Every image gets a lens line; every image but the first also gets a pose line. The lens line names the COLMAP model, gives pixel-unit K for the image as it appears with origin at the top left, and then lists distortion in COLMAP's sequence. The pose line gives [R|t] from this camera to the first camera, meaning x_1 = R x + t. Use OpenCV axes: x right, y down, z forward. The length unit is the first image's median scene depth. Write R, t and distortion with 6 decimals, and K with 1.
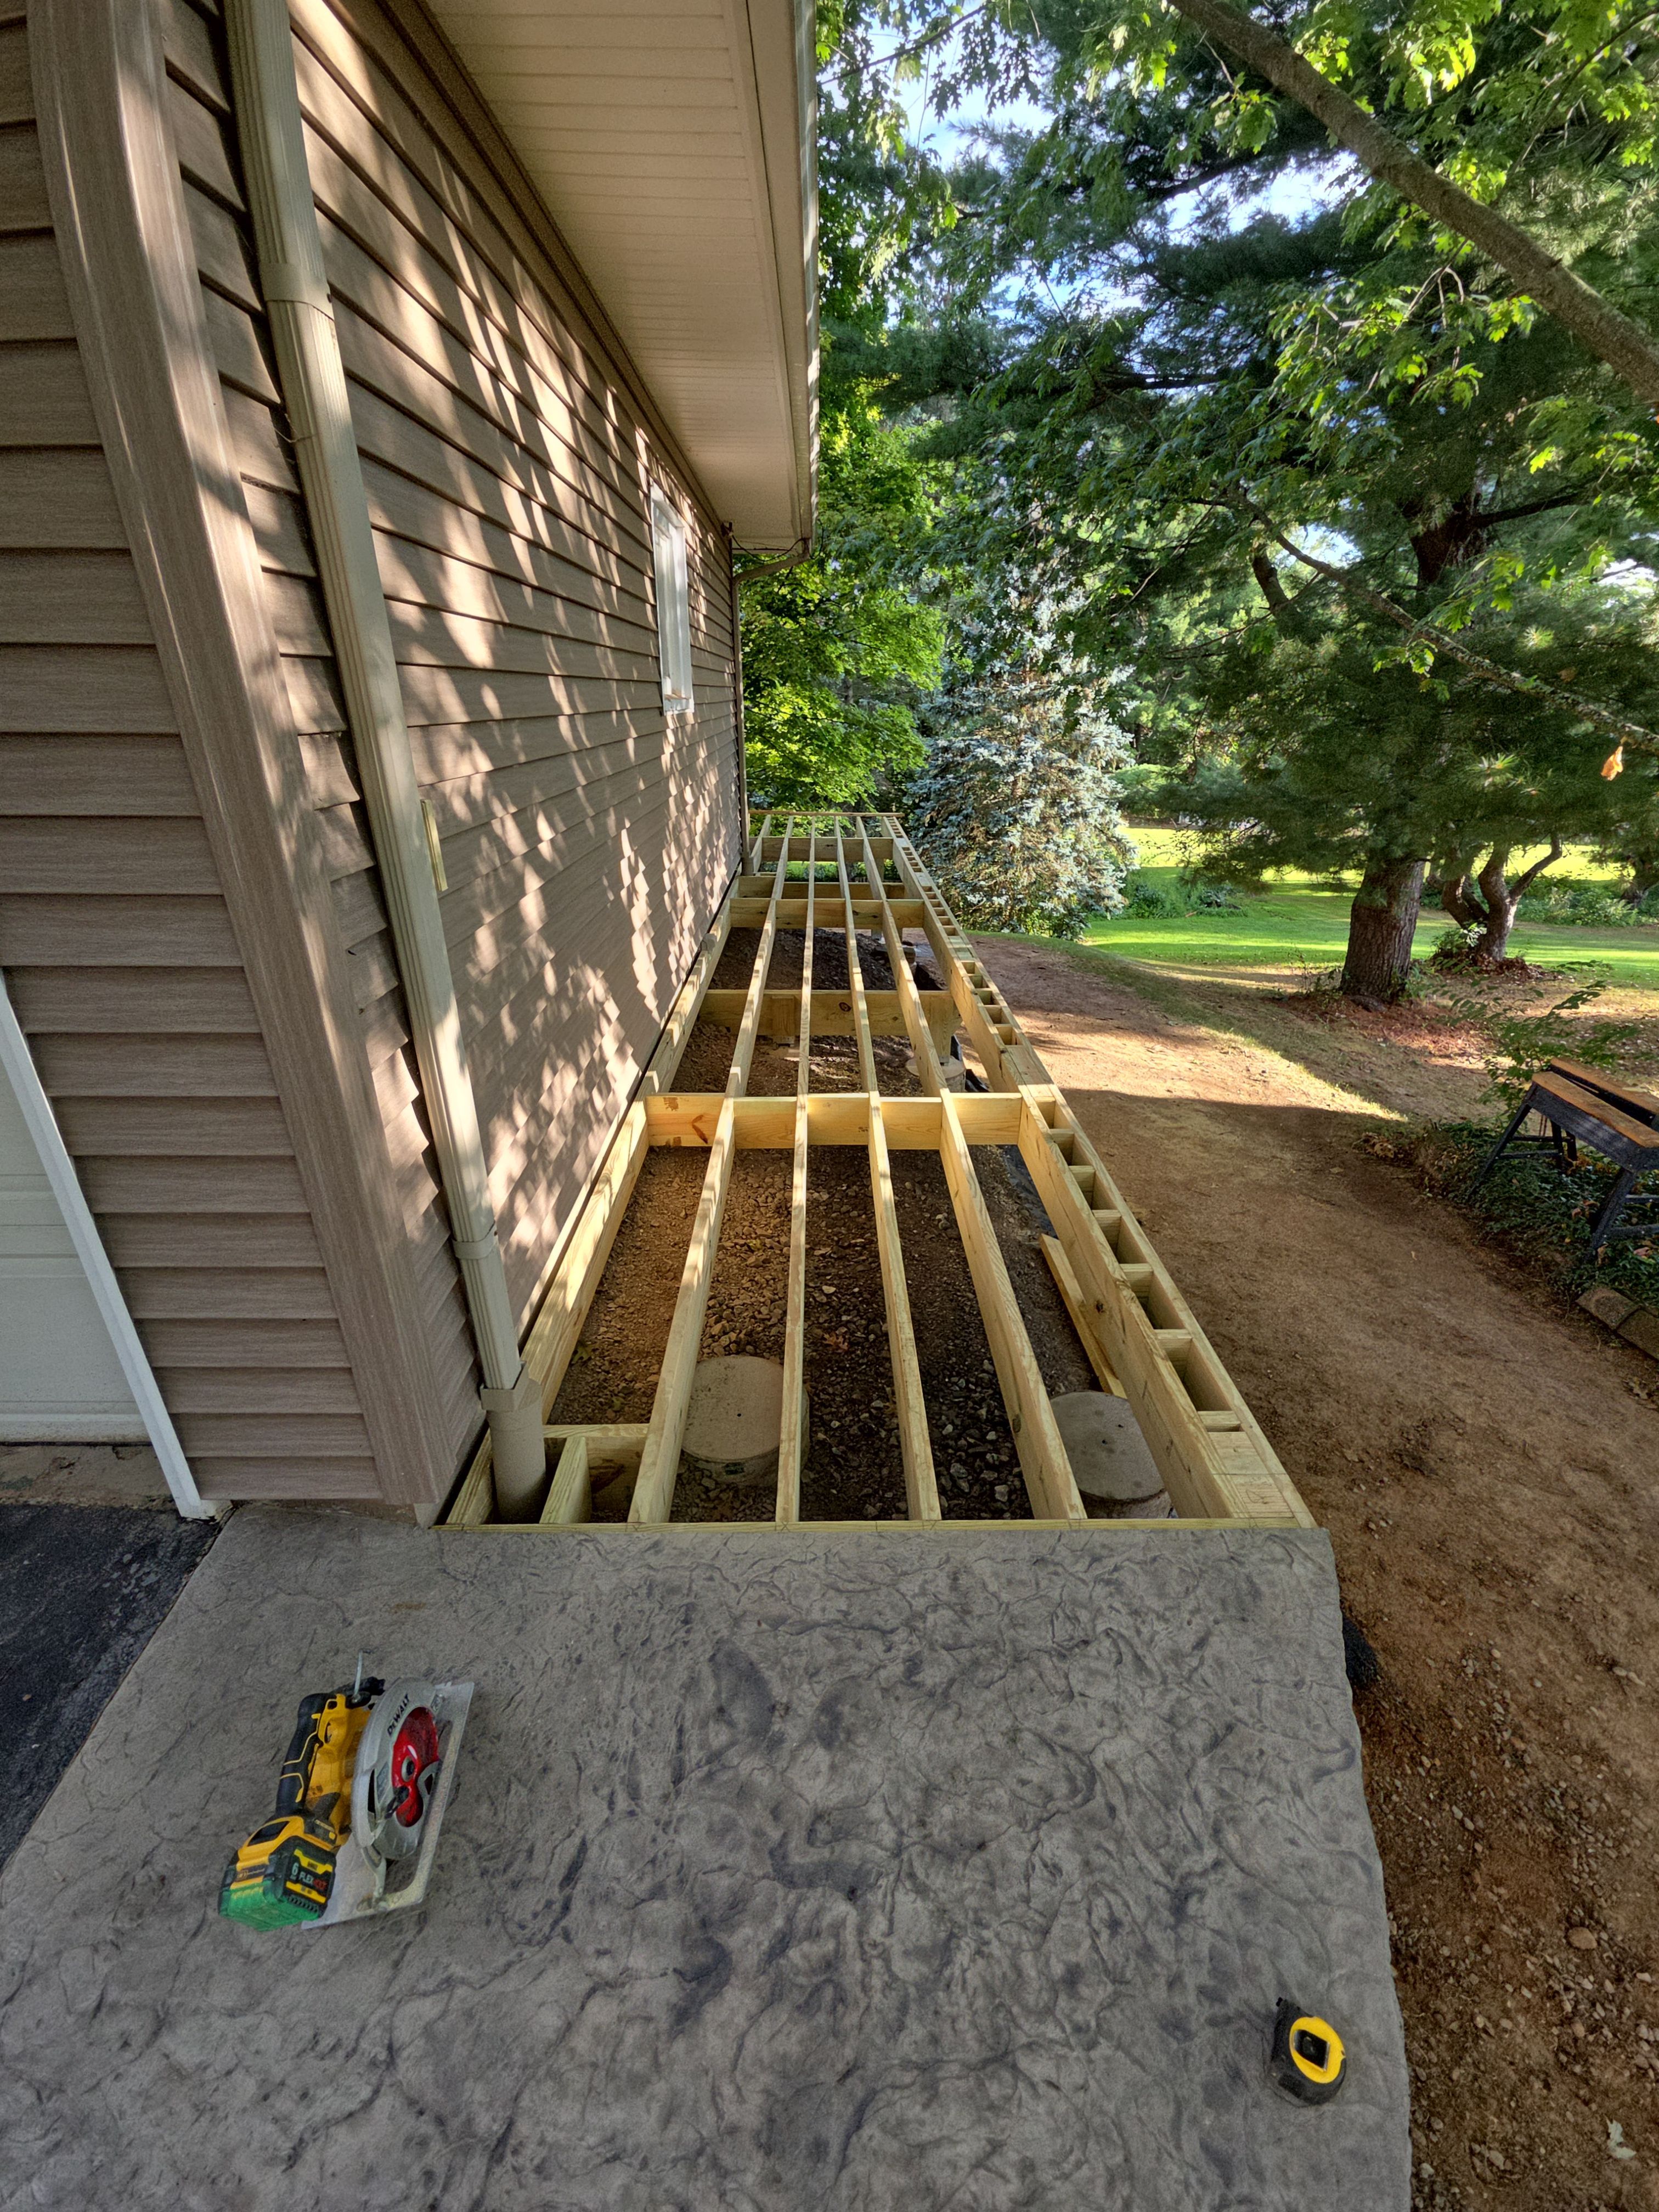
lens RADIAL K [[911.2, 0, 795.3], [0, 911.2, 1109.5], [0, 0, 1]] dist [-0.005589, 0.000031]
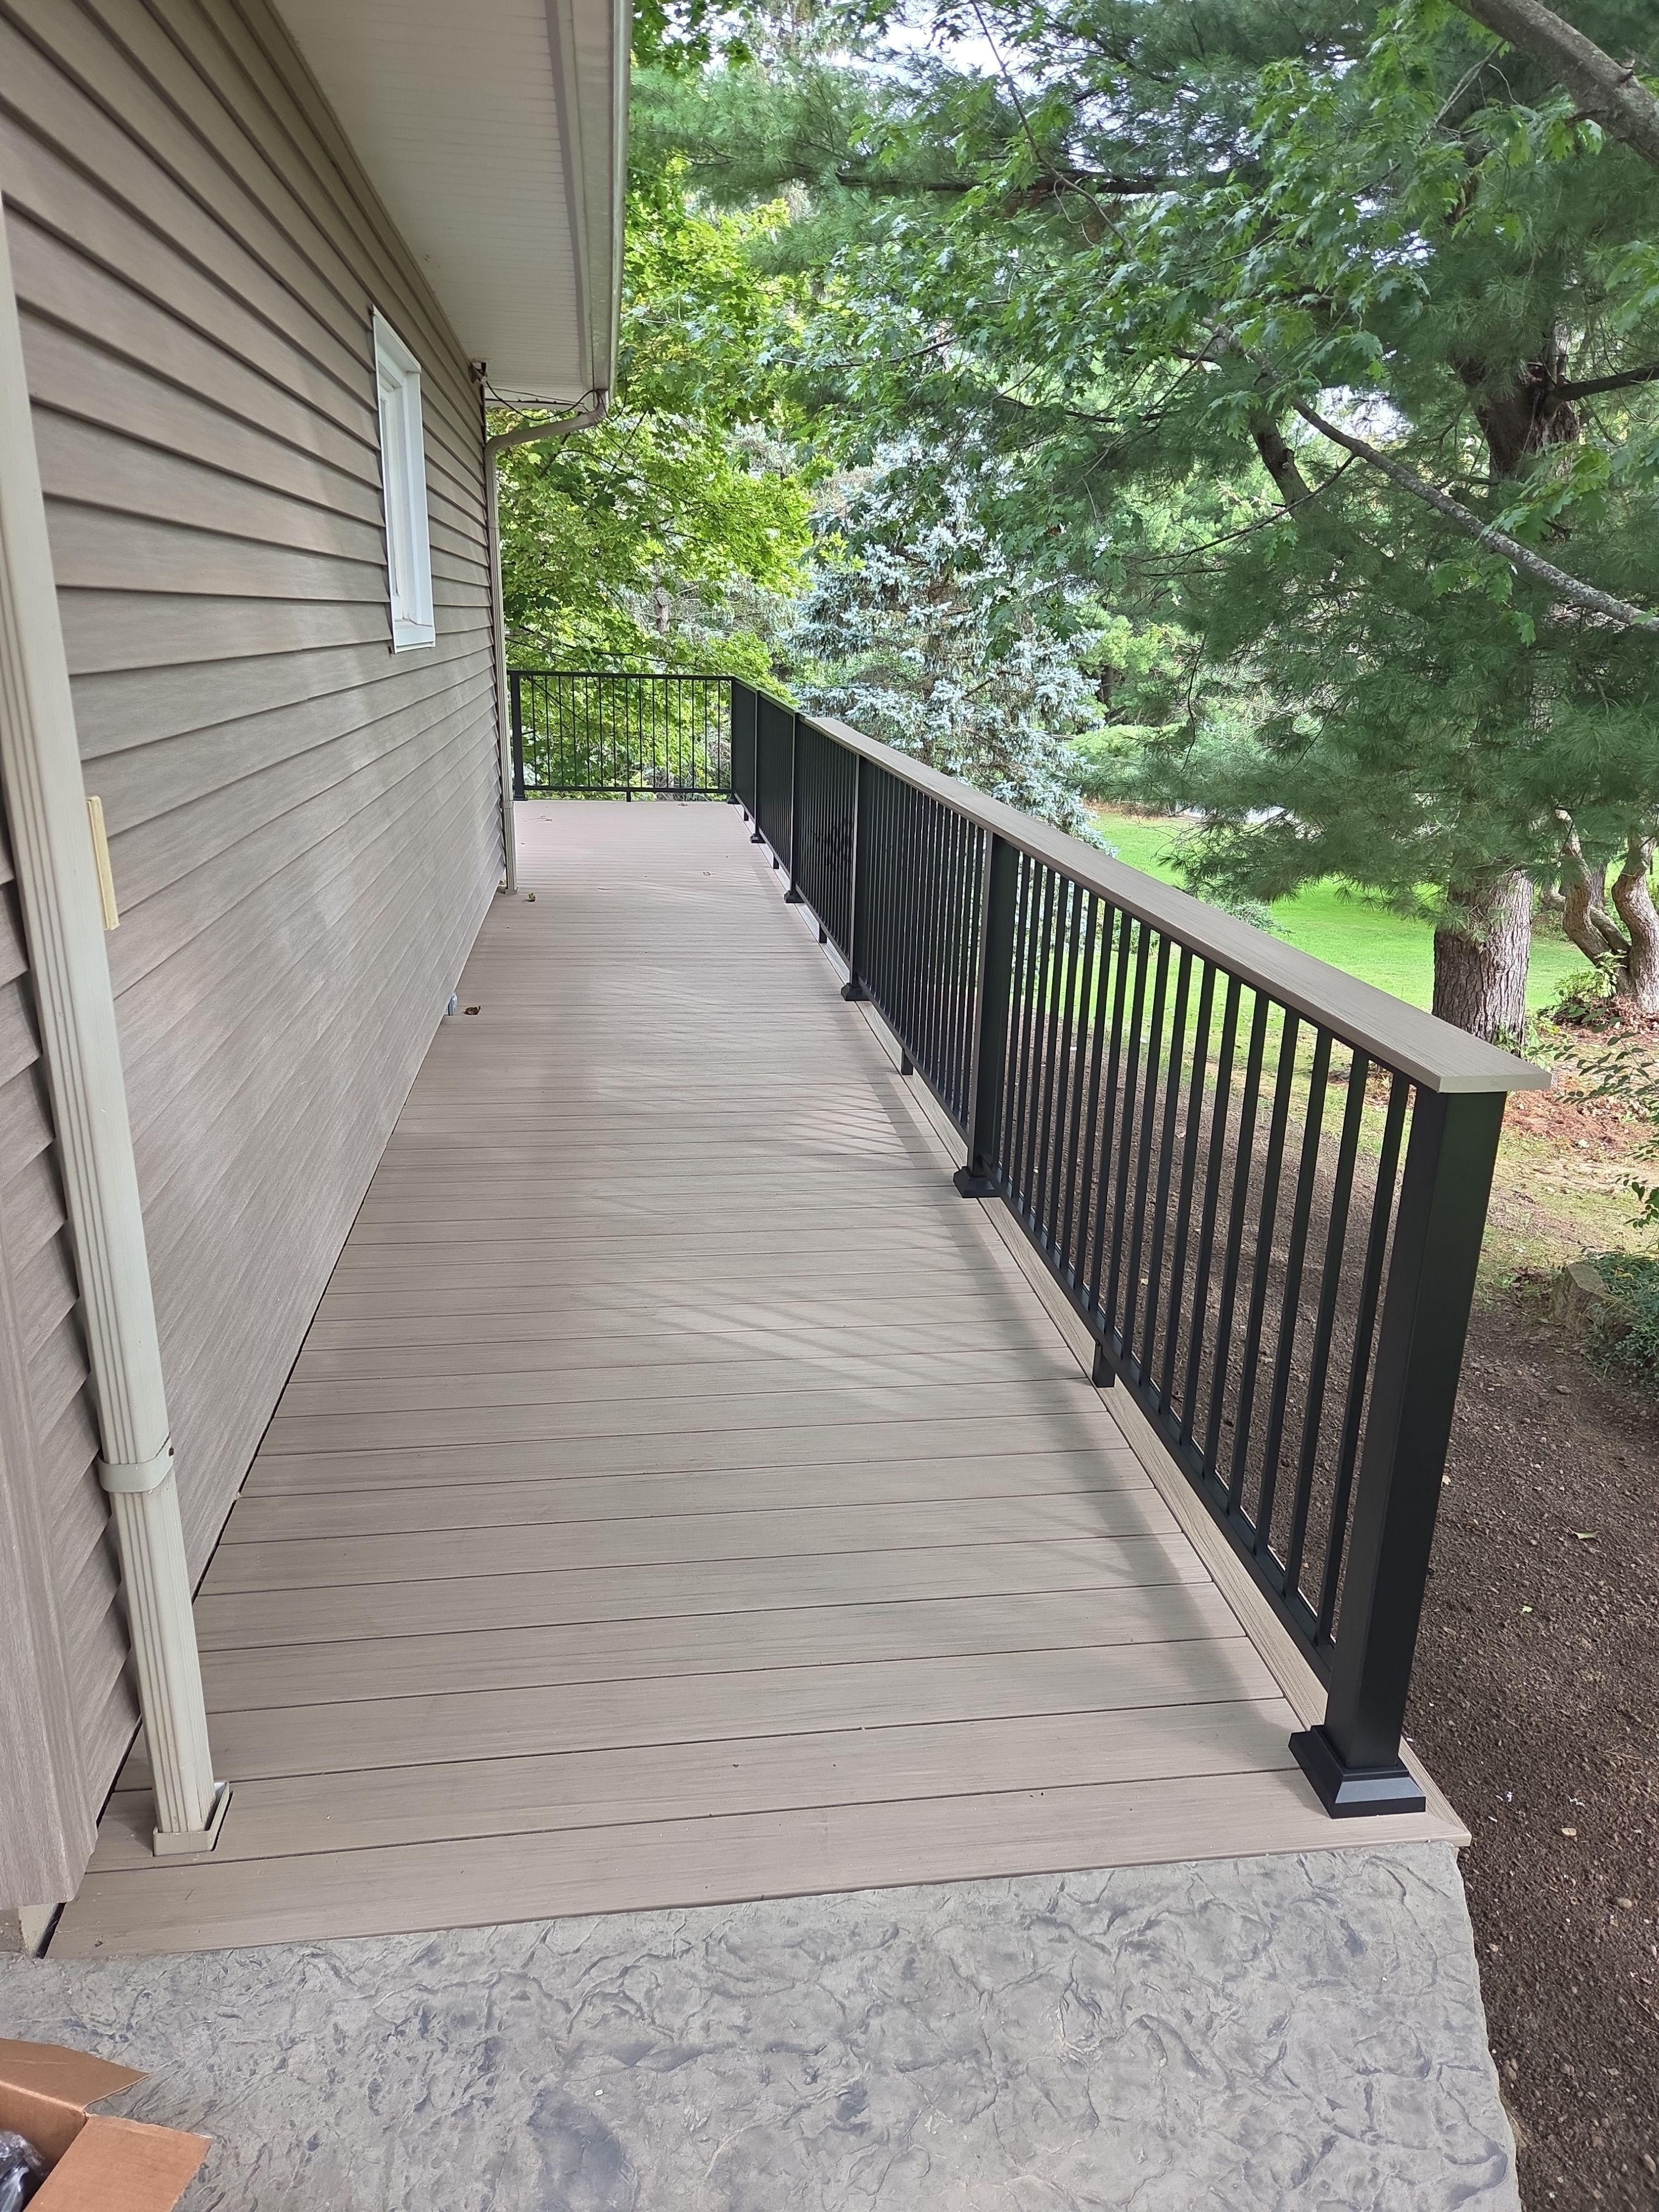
lens RADIAL K [[1506.5, 0, 755.2], [0, 1506.5, 1115.7], [0, 0, 1]] dist [0.034599, -0.030315]
pose [[0.993205, -0.020163, 0.114620, -0.011962], [0.032192, 0.994047, -0.104083, 0.008300], [-0.111839, 0.107066, 0.987942, -0.031431]]
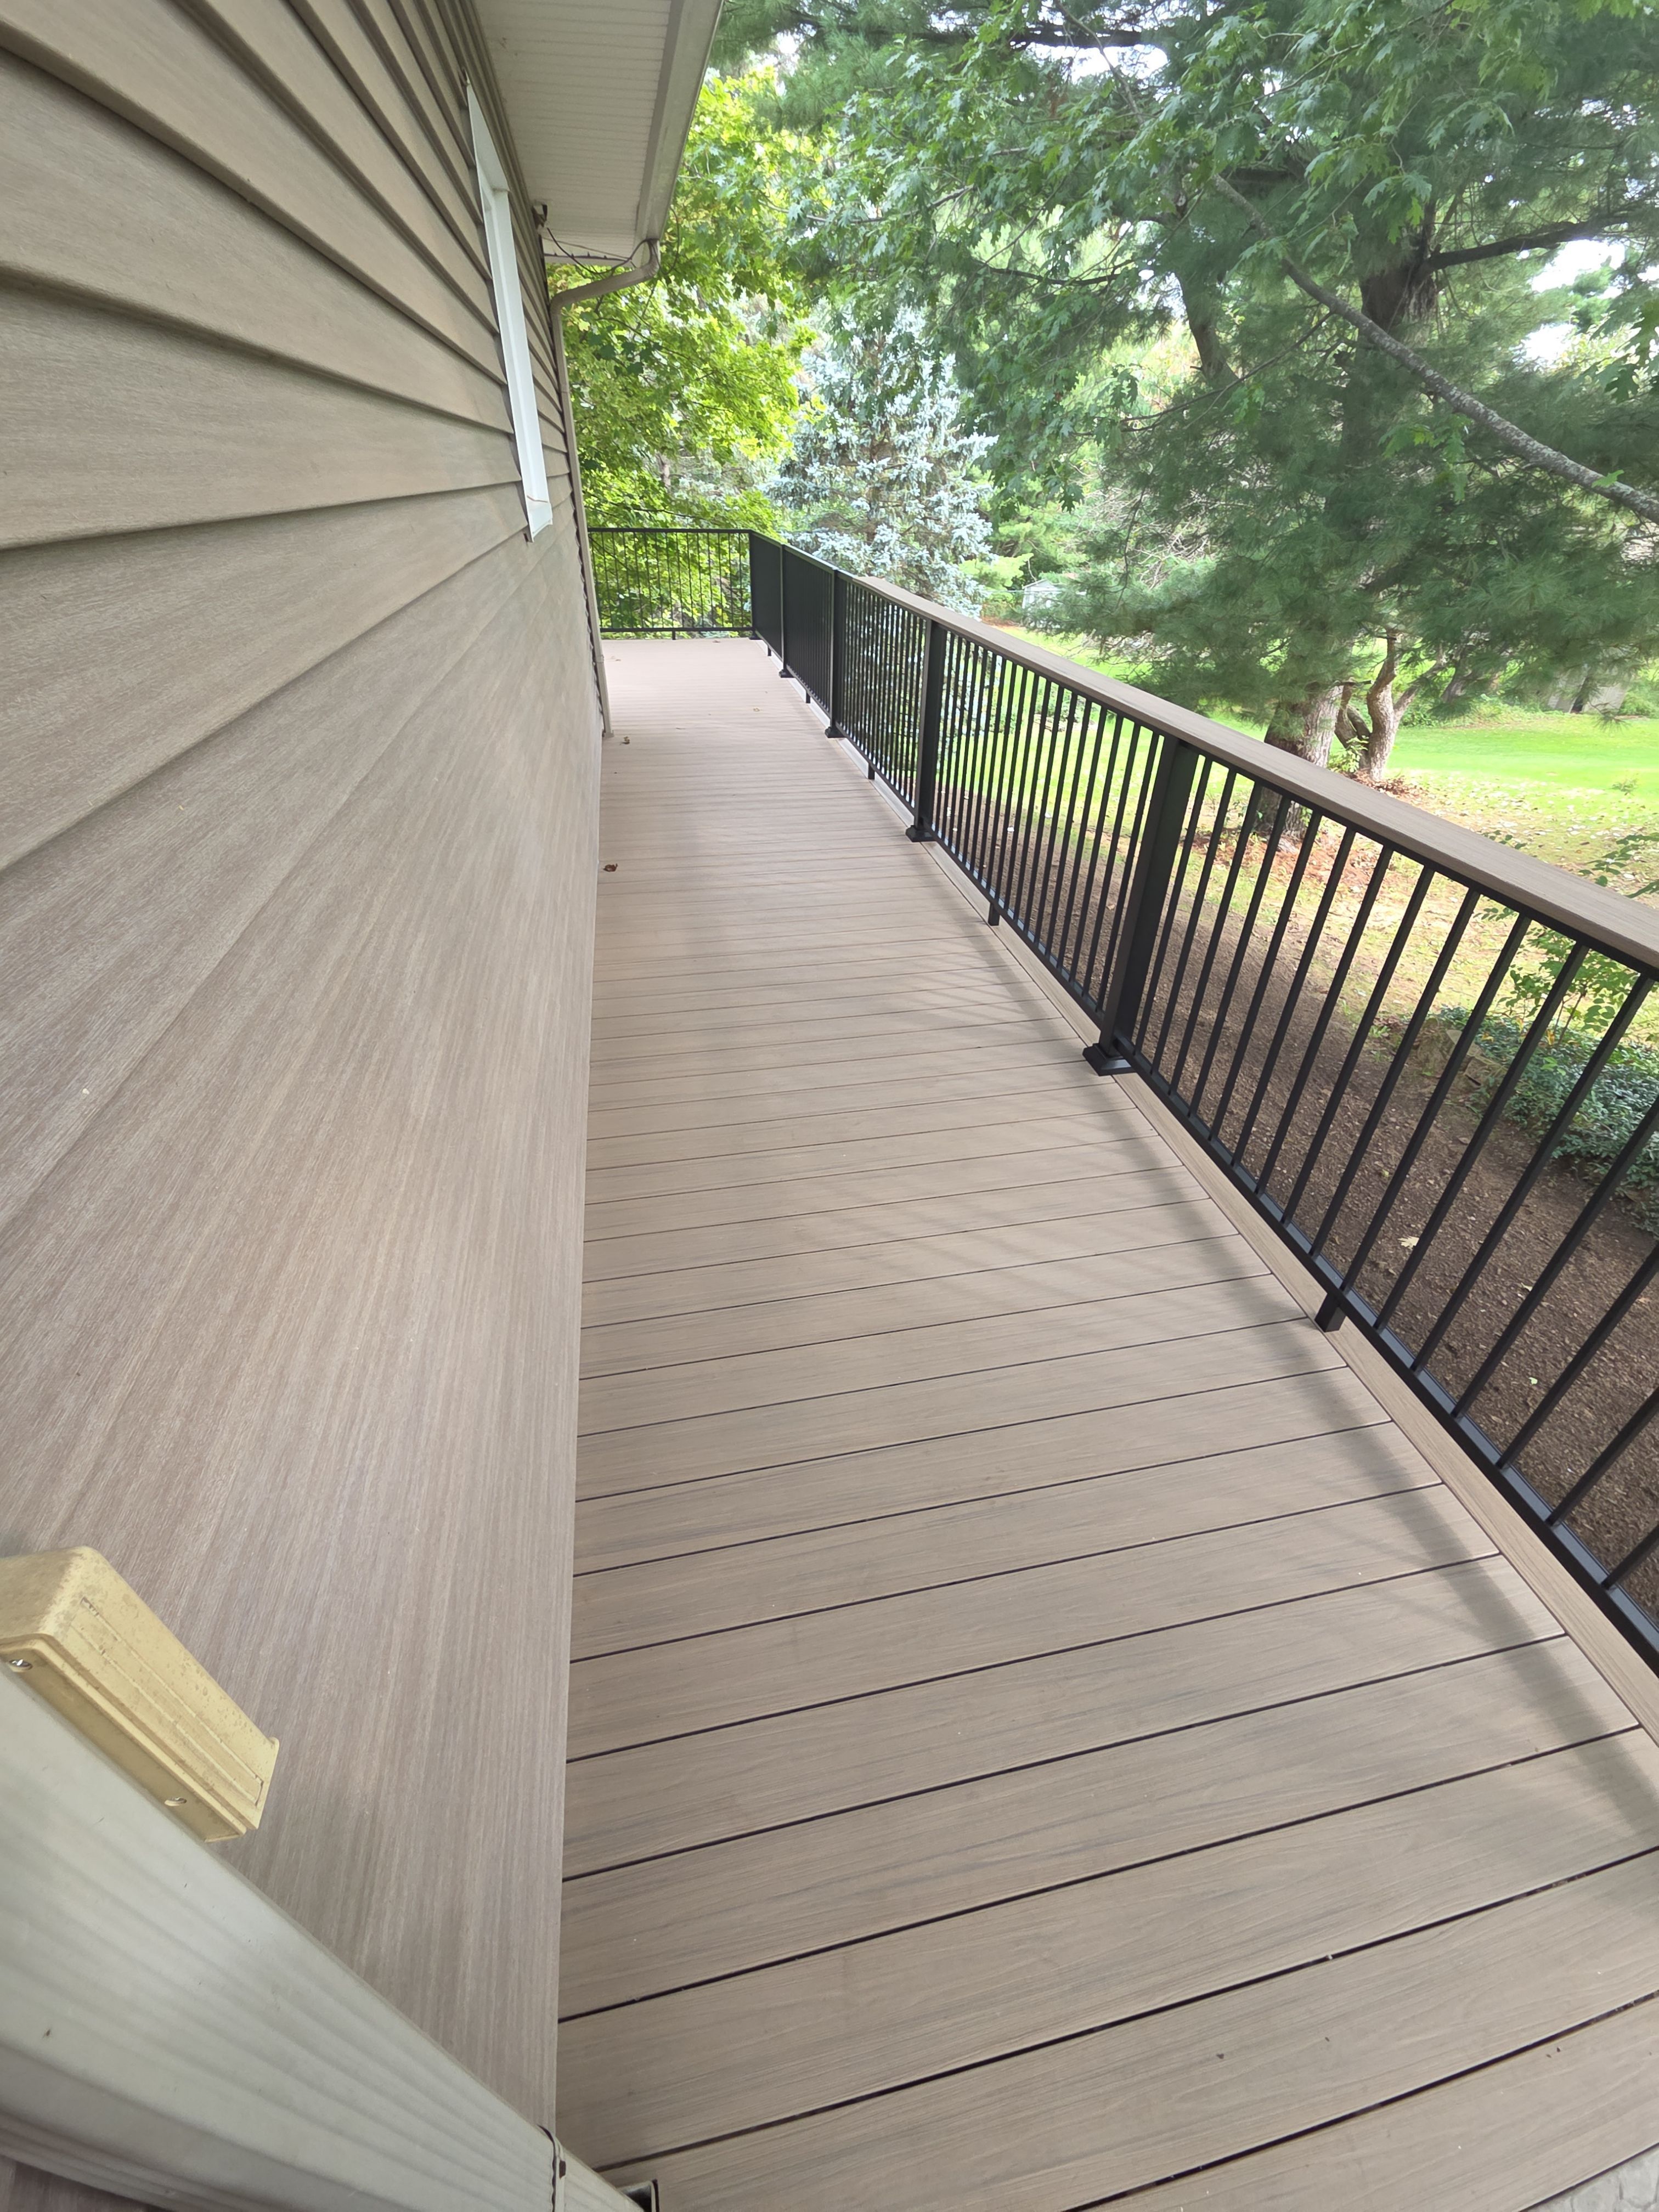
lens RADIAL K [[911.2, 0, 796.6], [0, 911.2, 1107.9], [0, 0, 1]] dist [-0.005589, 0.000031]
pose [[0.980607, -0.106885, 0.164276, -0.063039], [0.074397, 0.978466, 0.192533, -0.089094], [-0.181317, -0.176578, 0.967442, 0.166209]]
